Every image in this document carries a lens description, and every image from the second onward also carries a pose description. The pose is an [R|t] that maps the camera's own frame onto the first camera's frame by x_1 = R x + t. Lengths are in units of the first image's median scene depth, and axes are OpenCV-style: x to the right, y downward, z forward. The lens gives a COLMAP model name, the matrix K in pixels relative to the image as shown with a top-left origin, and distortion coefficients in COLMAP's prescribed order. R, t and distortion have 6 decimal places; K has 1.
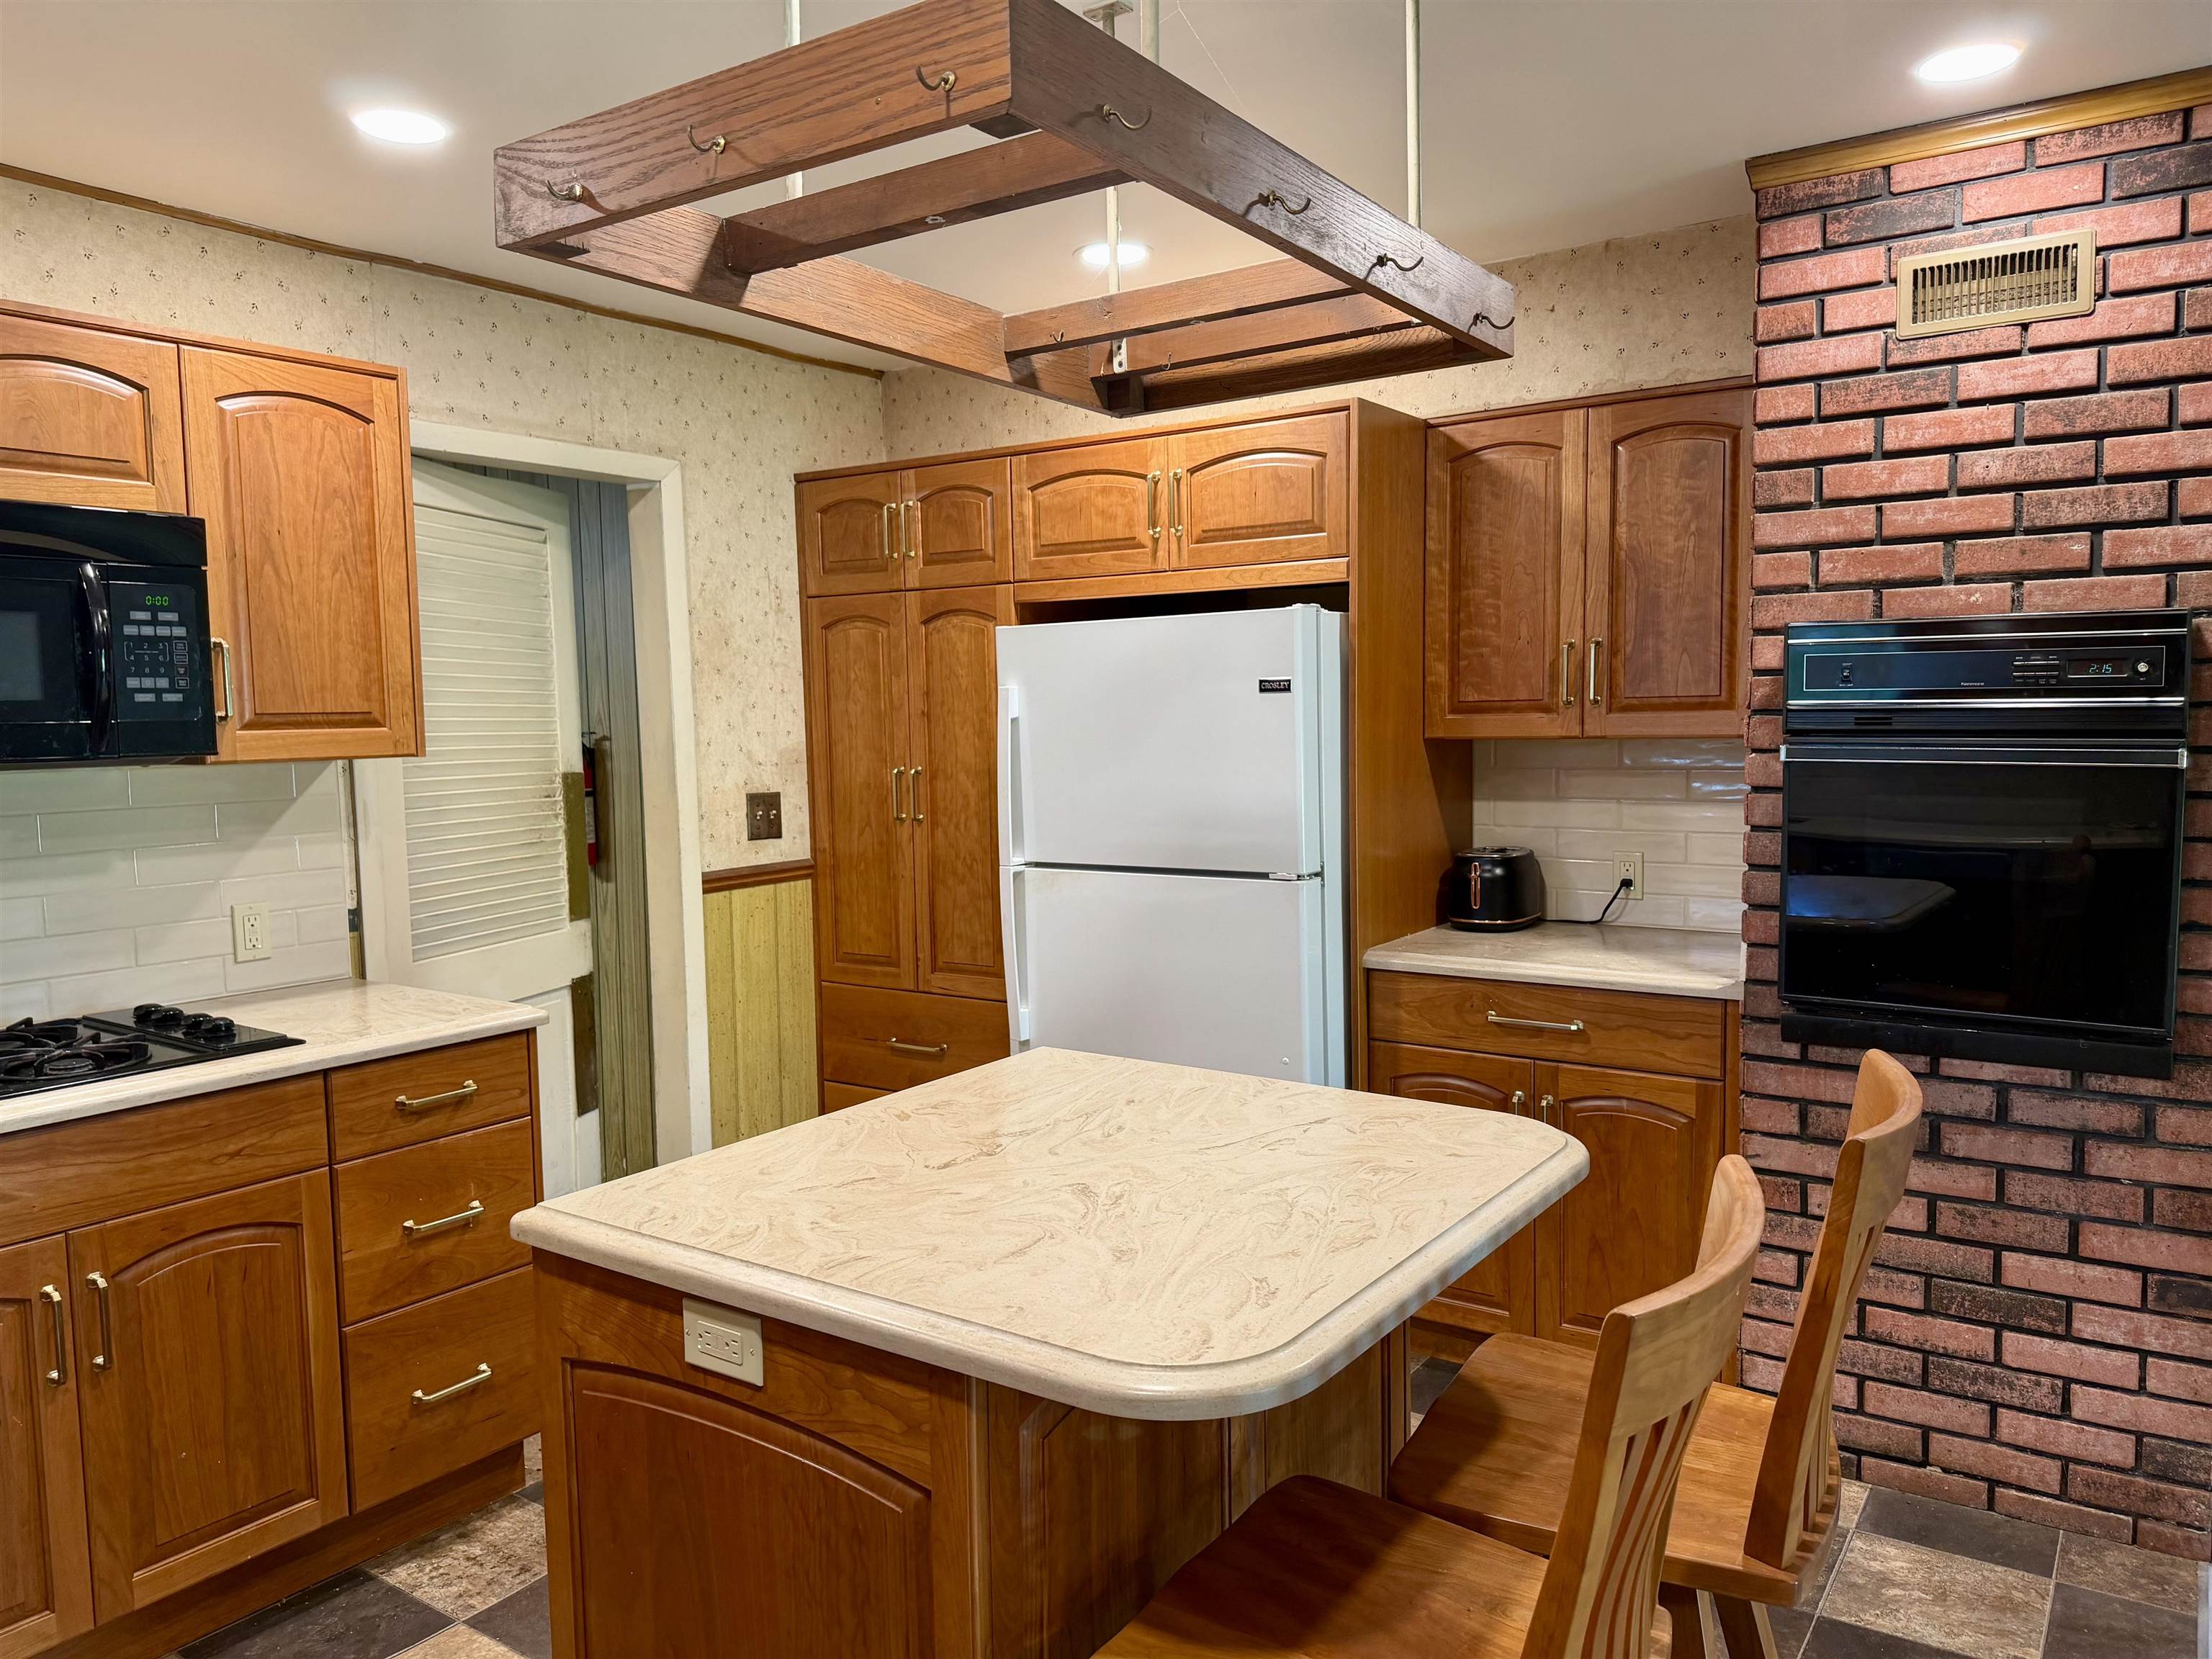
lens RADIAL K [[1567.1, 0, 1111.6], [0, 1567.1, 835.7], [0, 0, 1]] dist [0.008603, -0.011227]
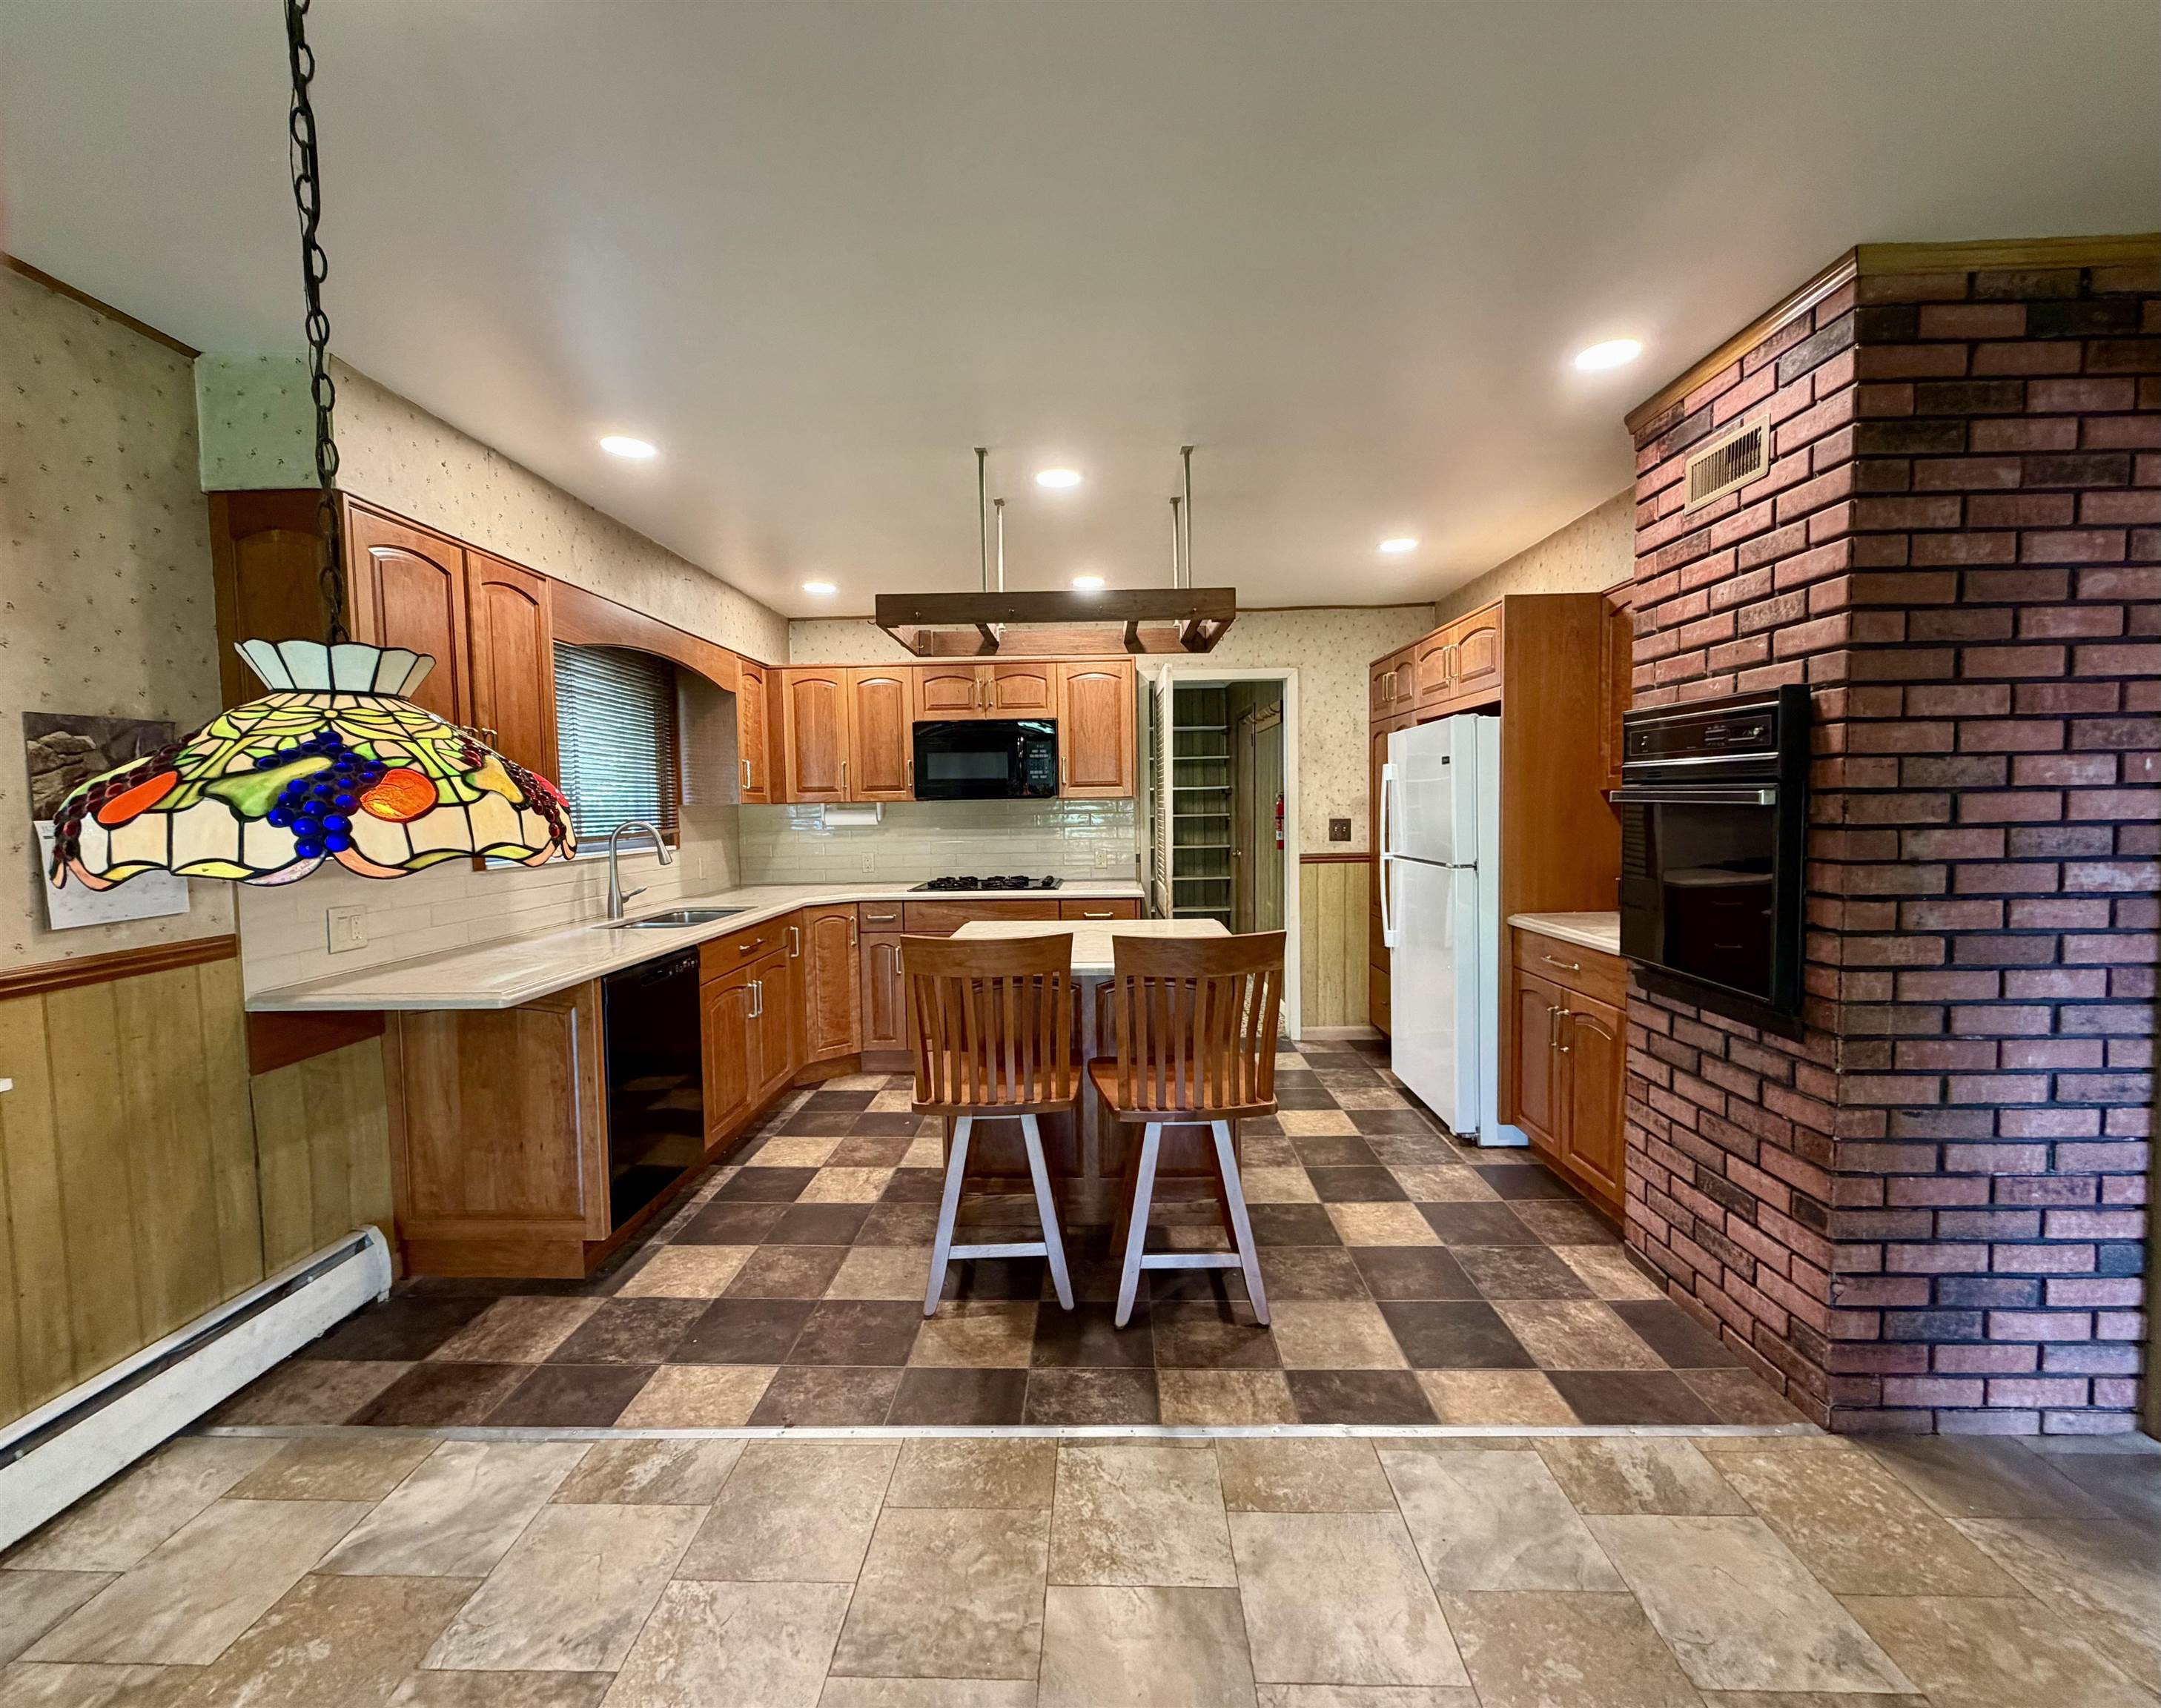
lens RADIAL K [[905.7, 0, 1073.1], [0, 905.7, 853.0], [0, 0, 1]] dist [0.002540, 0.000152]
pose [[0.539413, 0.054230, -0.840293, 0.944375], [-0.060390, 0.997846, 0.025631, 0.013531], [0.839873, 0.036919, 0.541526, 0.069161]]
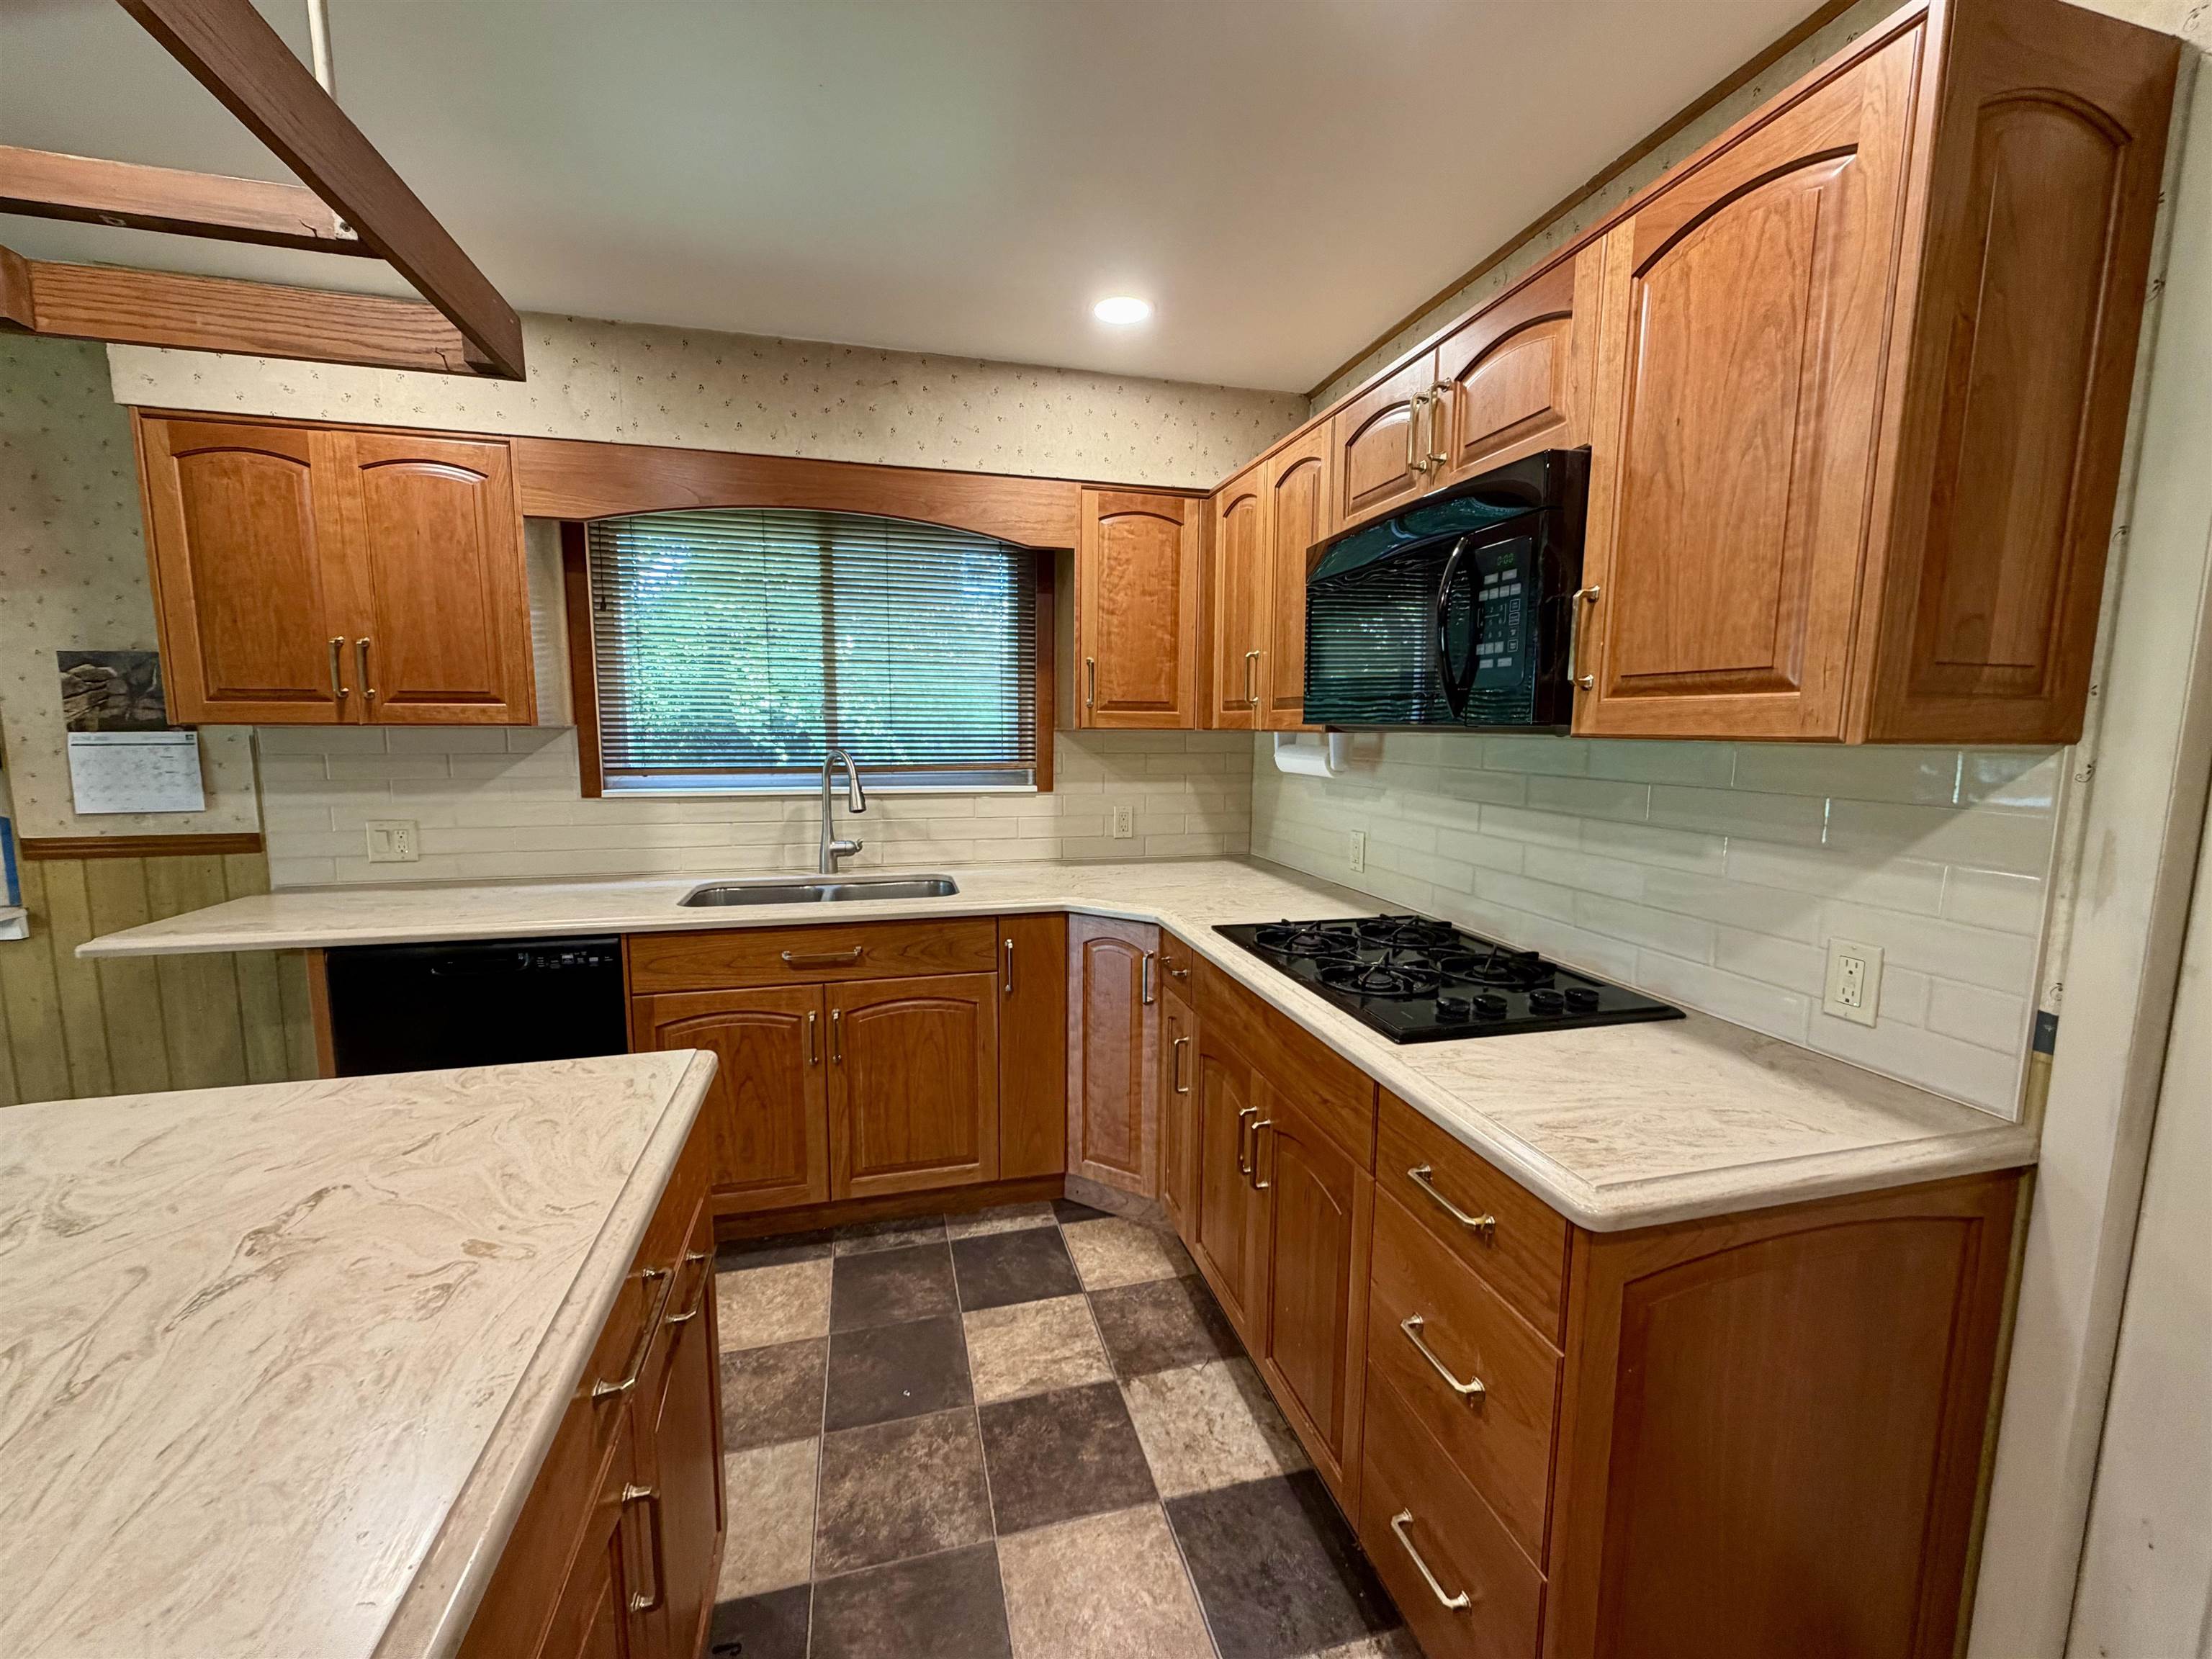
lens RADIAL K [[886.2, 0, 1109.6], [0, 886.2, 831.9], [0, 0, 1]] dist [-0.001430, 0.001044]
pose [[-0.652935, 0.104264, -0.750204, -0.032413], [-0.056640, 0.980985, 0.185634, -0.071821], [0.755294, 0.163699, -0.634614, 1.145432]]
